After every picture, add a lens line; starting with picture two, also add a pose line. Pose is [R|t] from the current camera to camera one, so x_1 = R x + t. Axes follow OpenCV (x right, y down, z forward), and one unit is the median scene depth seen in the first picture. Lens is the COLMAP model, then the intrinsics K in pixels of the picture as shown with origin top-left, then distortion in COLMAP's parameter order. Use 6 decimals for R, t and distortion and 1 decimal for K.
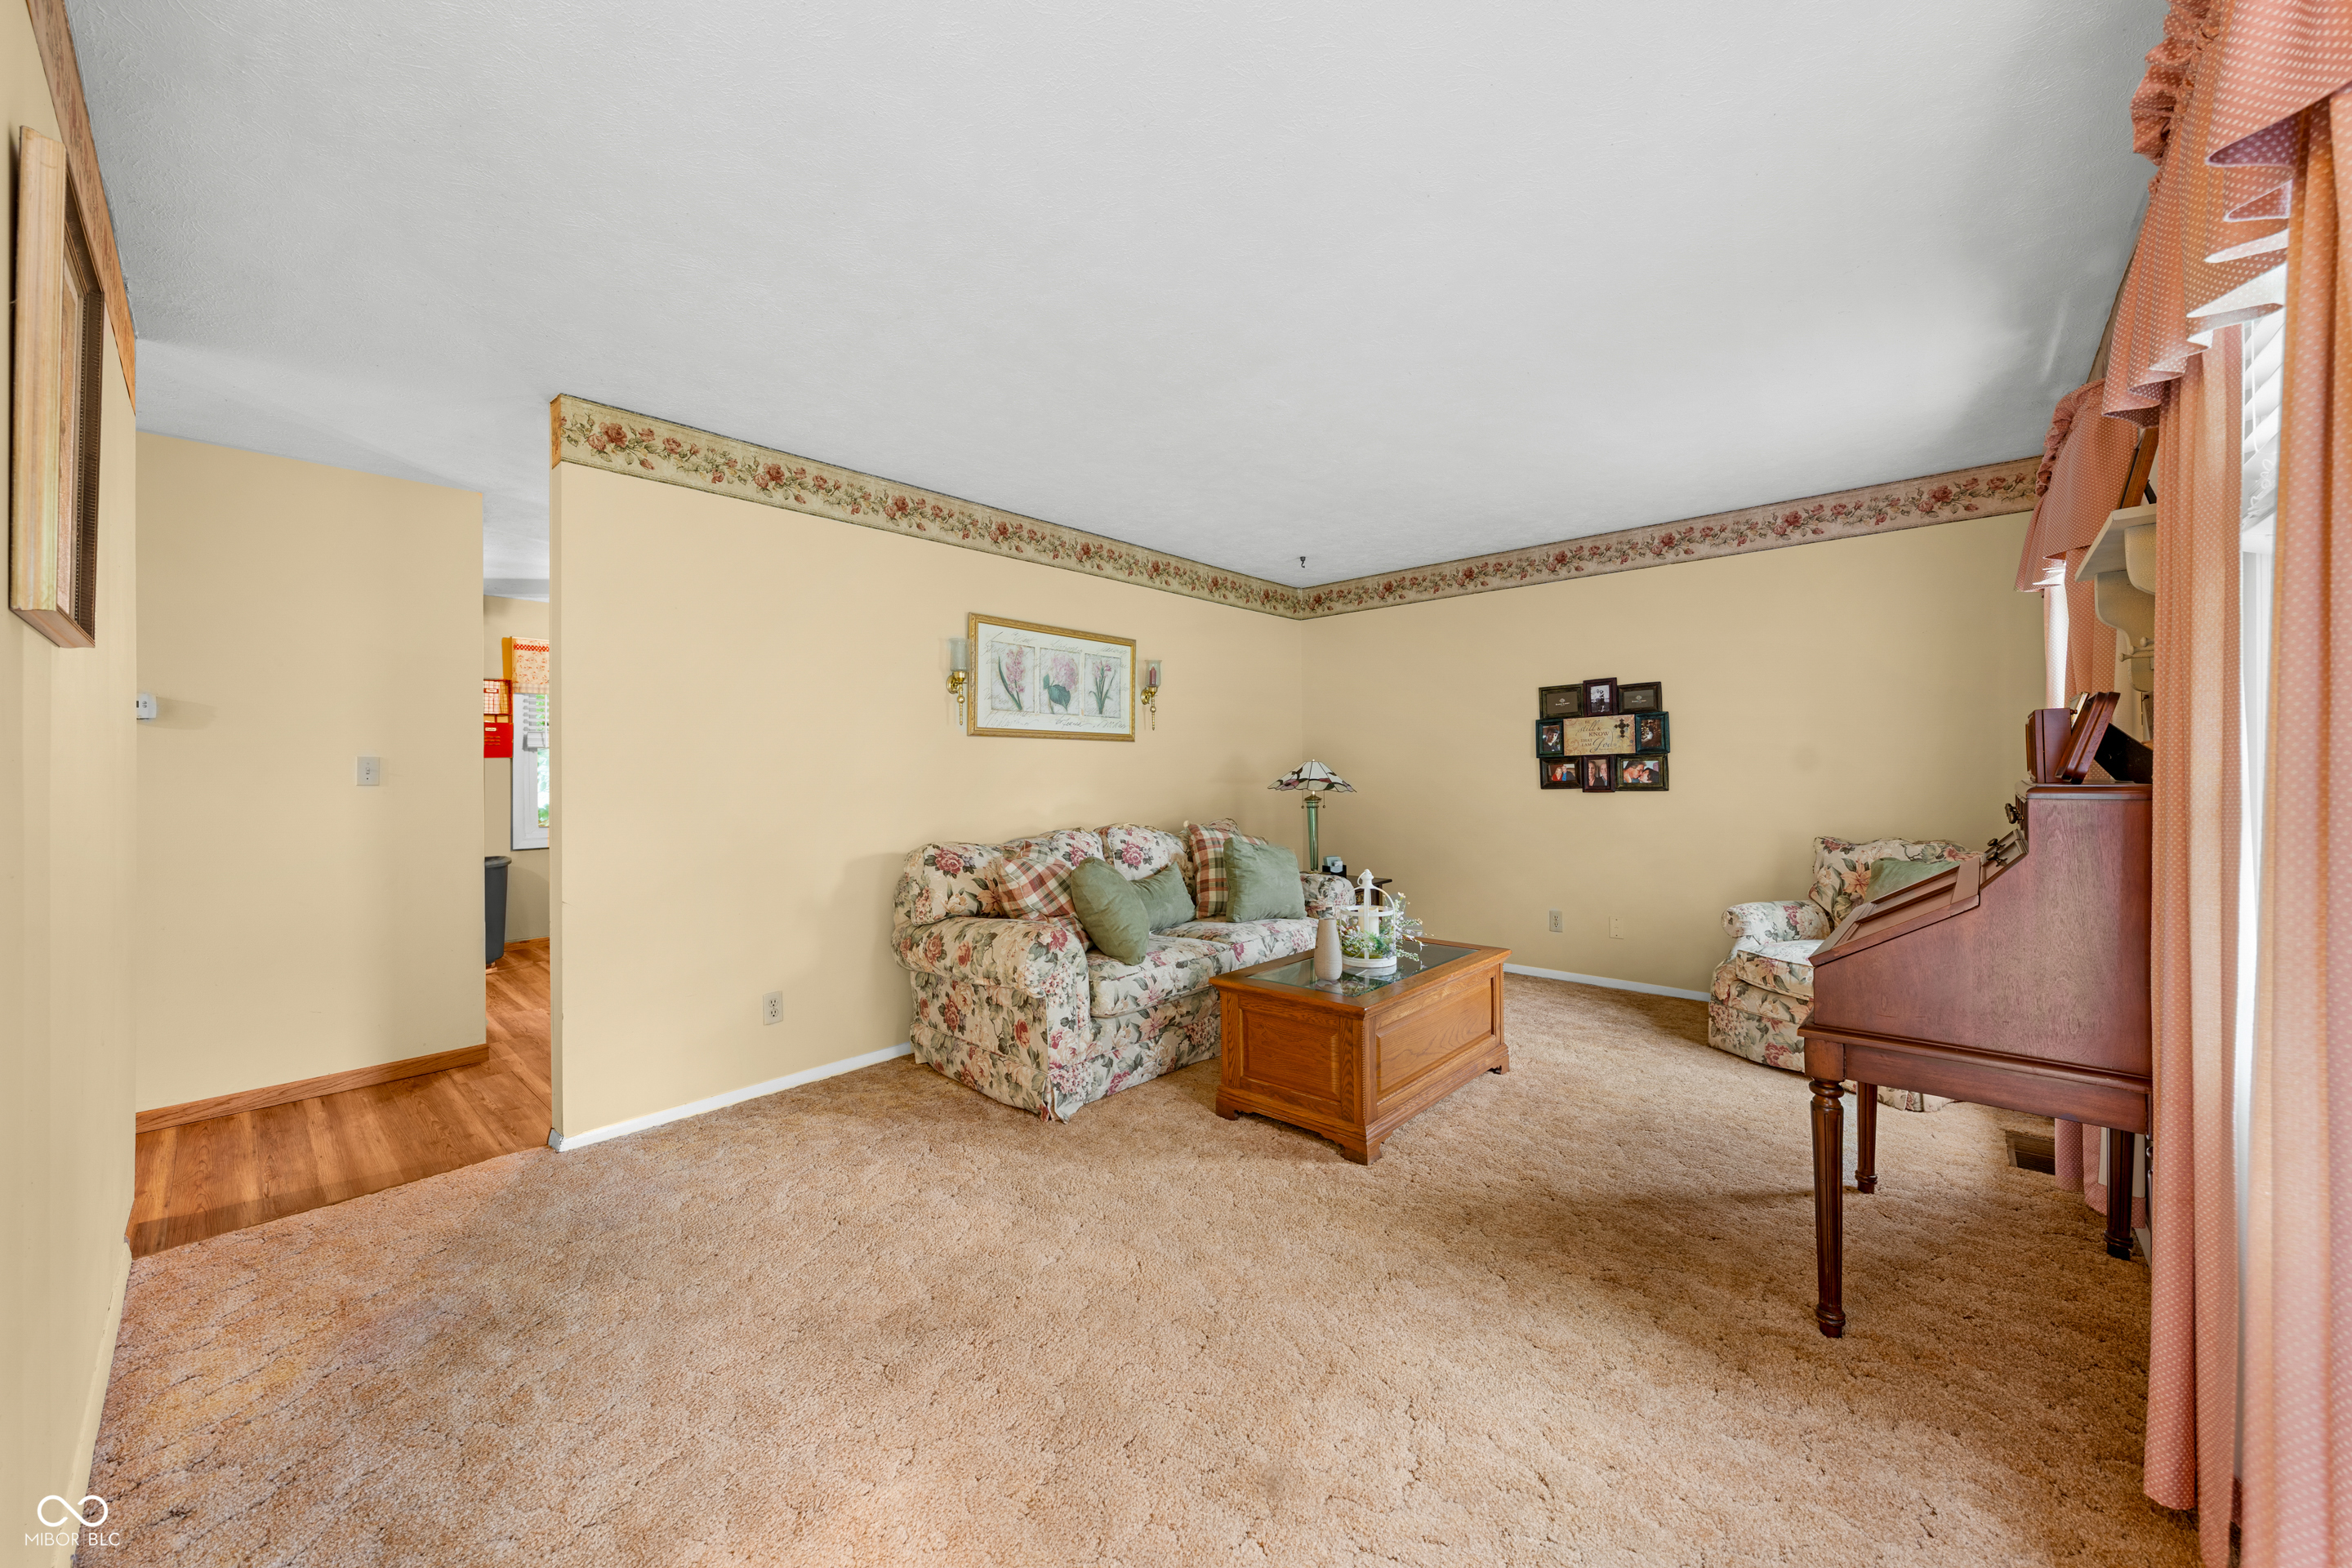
lens RADIAL K [[862.5, 0, 1179.2], [0, 862.5, 774.2], [0, 0, 1]] dist [-0.000812, -0.000107]
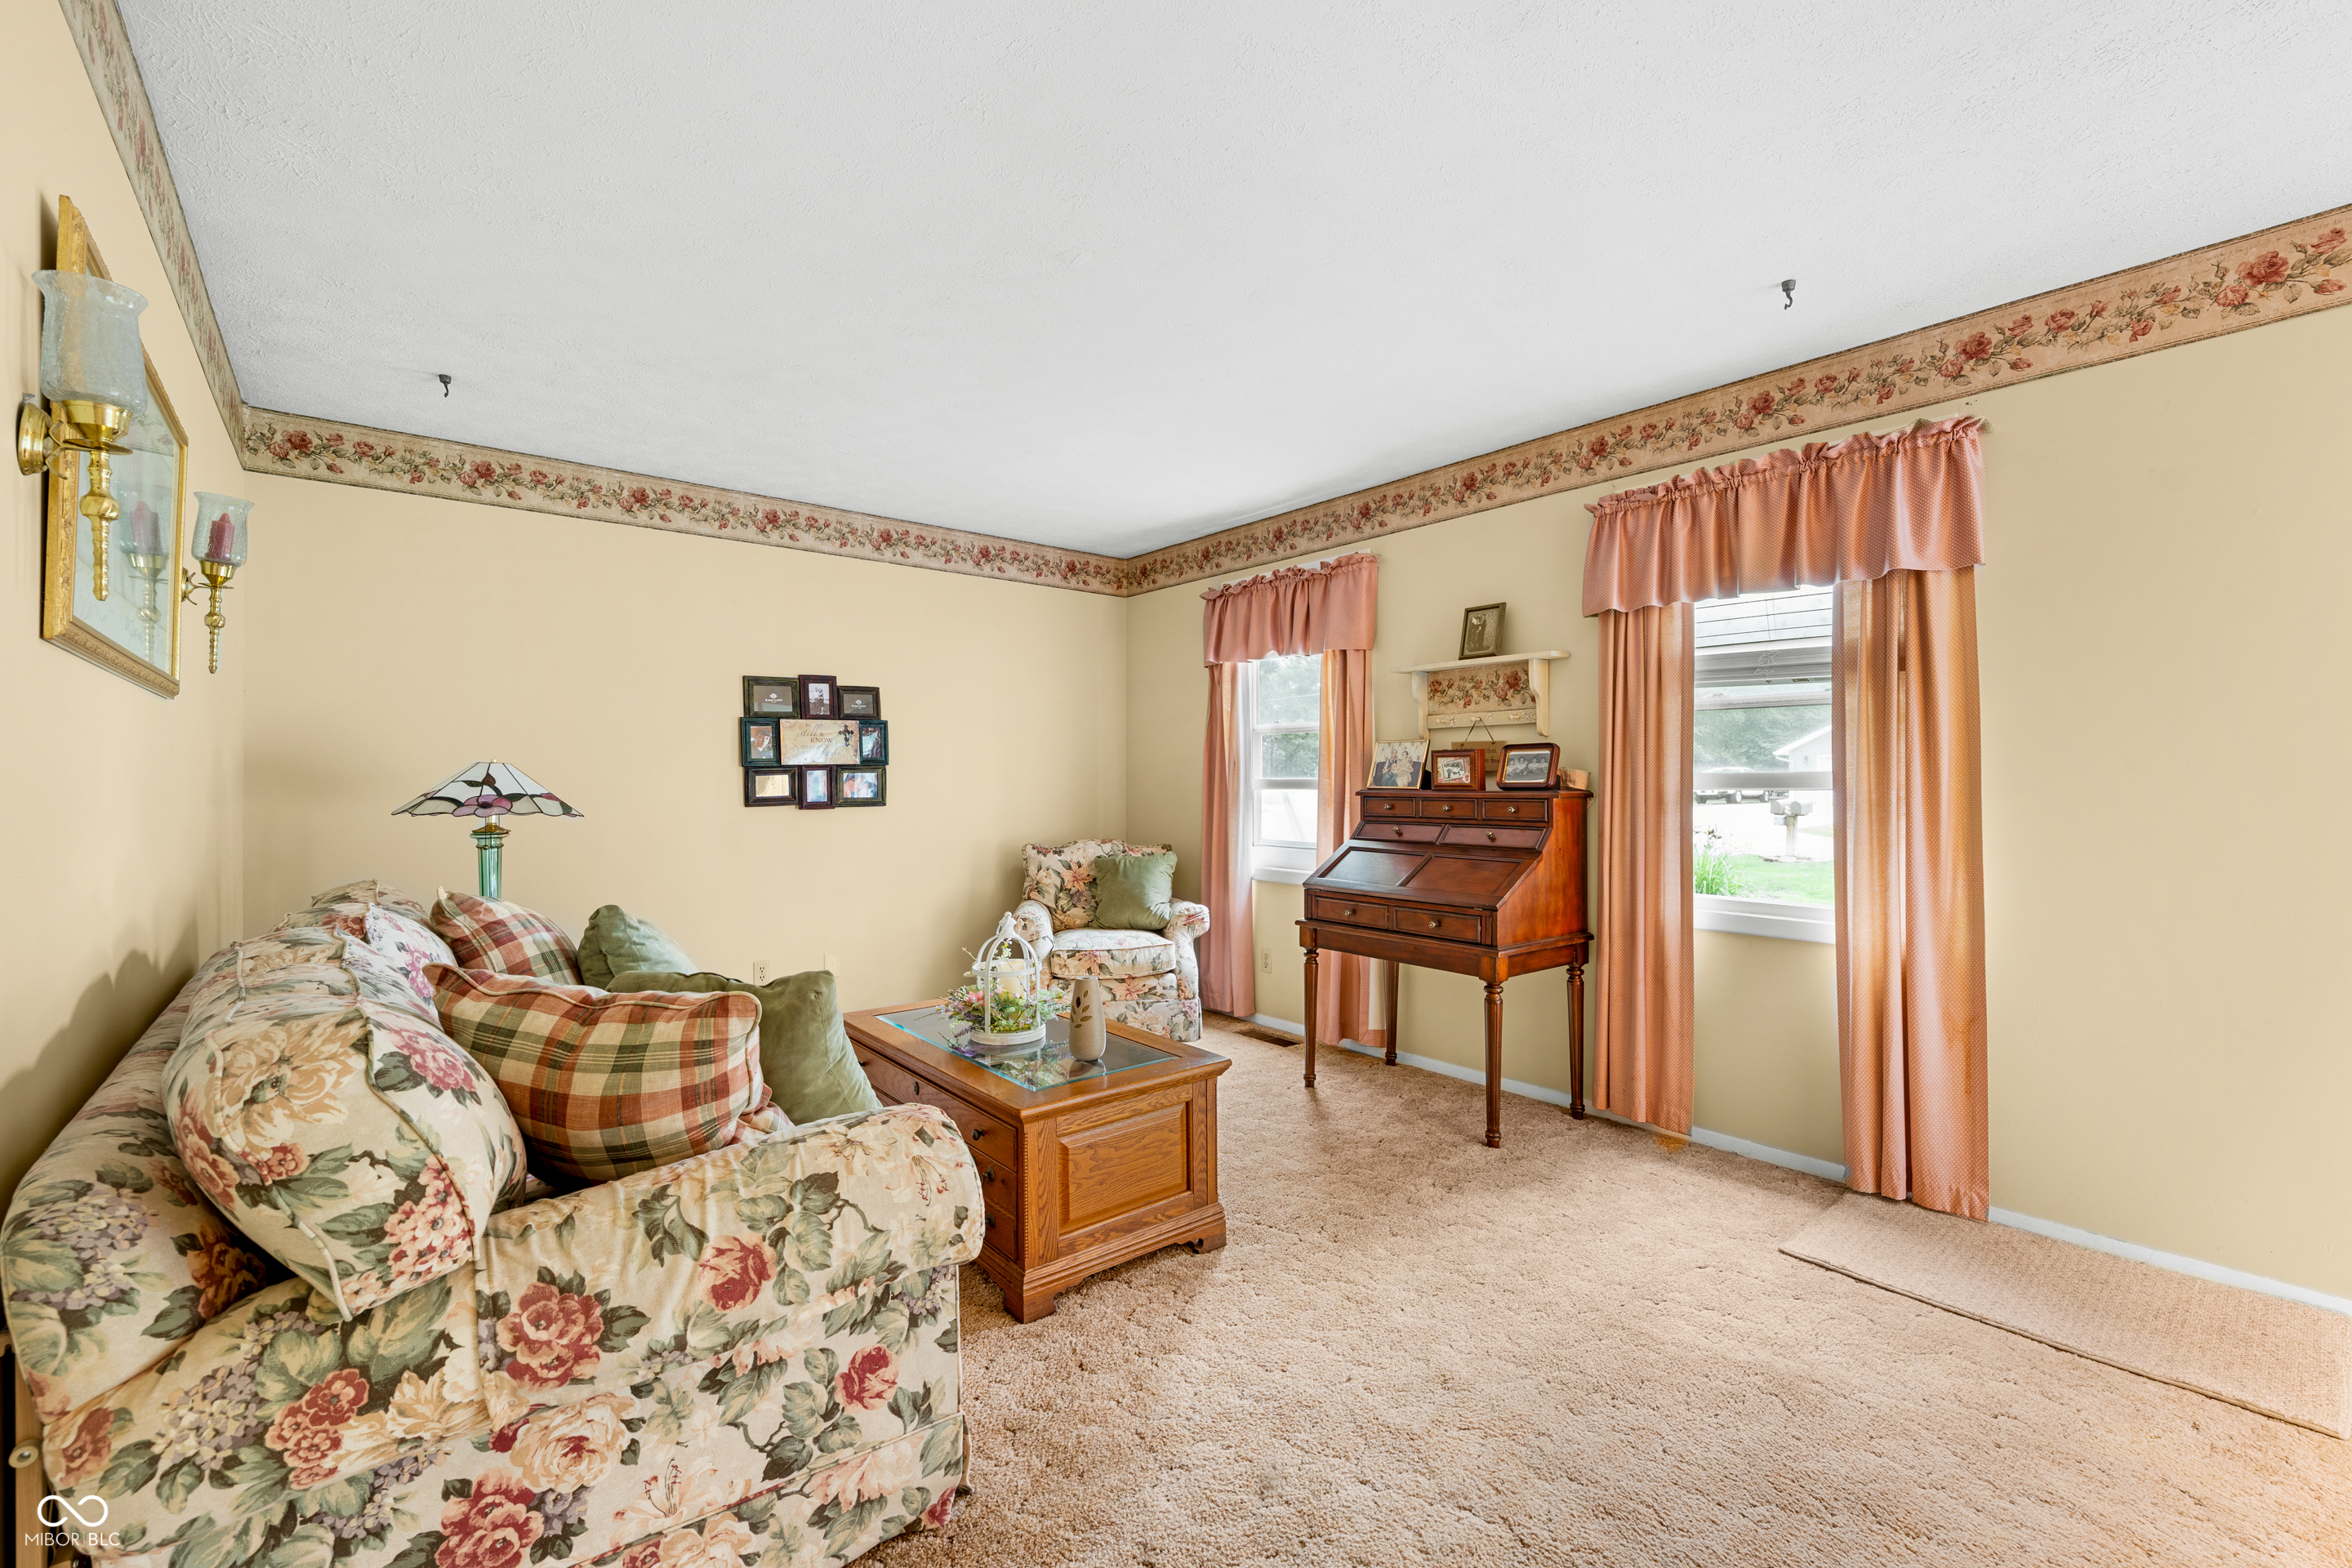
lens RADIAL K [[995.4, 0, 1179.5], [0, 995.4, 791.8], [0, 0, 1]] dist [-0.001657, 0.000594]
pose [[0.147884, -0.000228, 0.989005, -0.447054], [0.000262, 1.000000, 0.000191, 0.003941], [-0.989005, 0.000231, 0.147884, 0.528332]]
